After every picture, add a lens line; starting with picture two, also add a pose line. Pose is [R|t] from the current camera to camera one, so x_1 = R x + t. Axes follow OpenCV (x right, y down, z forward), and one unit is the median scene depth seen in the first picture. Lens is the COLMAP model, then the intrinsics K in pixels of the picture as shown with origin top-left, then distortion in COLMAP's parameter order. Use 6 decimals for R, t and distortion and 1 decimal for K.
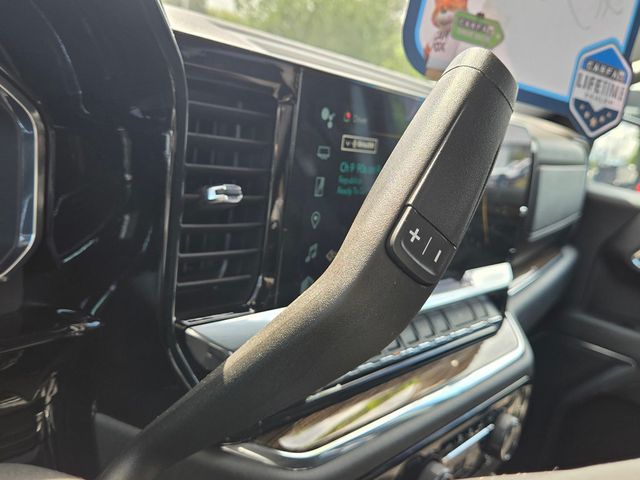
lens RADIAL K [[618.8, 0, 320.0], [0, 618.8, 240.0], [0, 0, 1]] dist [0.010318, -0.001991]
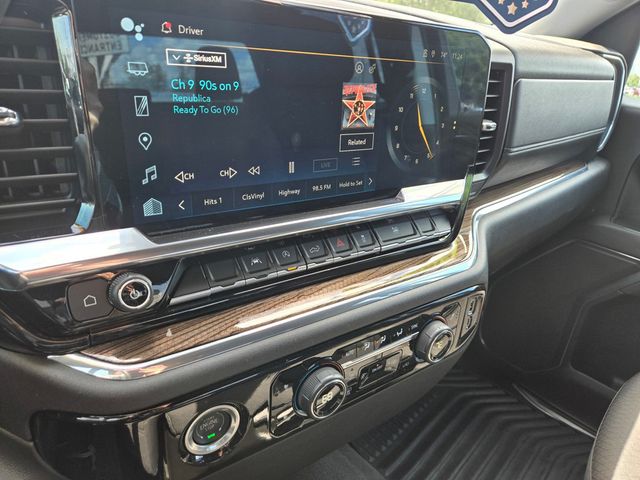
lens RADIAL K [[430.3, 0, 322.5], [0, 430.3, 243.4], [0, 0, 1]] dist [0.054972, -0.065677]
pose [[0.958974, 0.010316, -0.283306, 0.446473], [0.038137, 0.985559, 0.164980, 0.024408], [0.280917, -0.169016, 0.944732, 0.371716]]
